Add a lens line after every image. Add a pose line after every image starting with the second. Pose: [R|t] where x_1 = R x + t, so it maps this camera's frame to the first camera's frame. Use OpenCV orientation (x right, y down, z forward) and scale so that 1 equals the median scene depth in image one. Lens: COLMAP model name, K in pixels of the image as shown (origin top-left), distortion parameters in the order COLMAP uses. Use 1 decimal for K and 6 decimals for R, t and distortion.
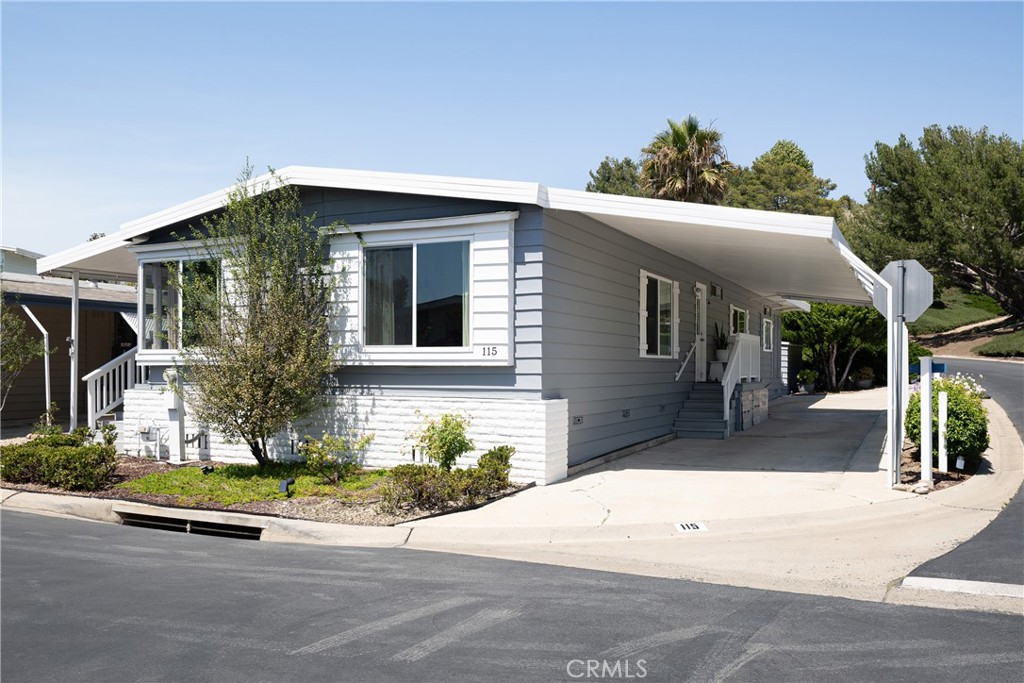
lens RADIAL K [[831.1, 0, 516.1], [0, 831.1, 374.2], [0, 0, 1]] dist [-0.008045, -0.013446]
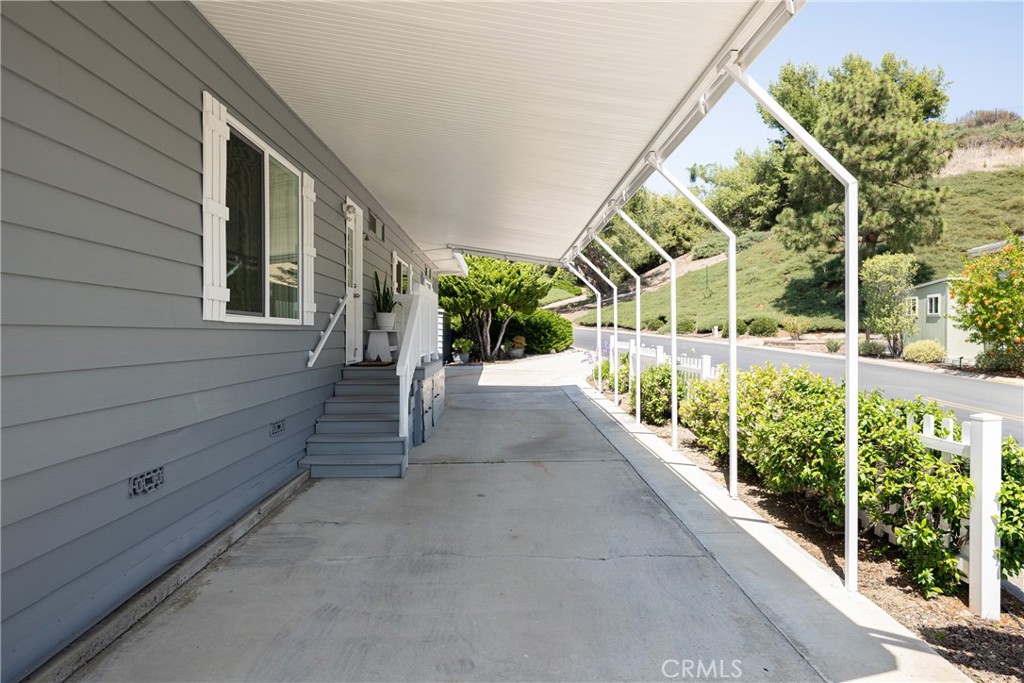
lens RADIAL K [[642.1, 0, 510.3], [0, 642.1, 343.3], [0, 0, 1]] dist [0.002806, -0.000373]
pose [[0.892813, -0.004632, 0.450403, 0.171826], [0.001423, 0.999971, 0.007463, -0.013989], [-0.450425, -0.006022, 0.892794, 0.810244]]
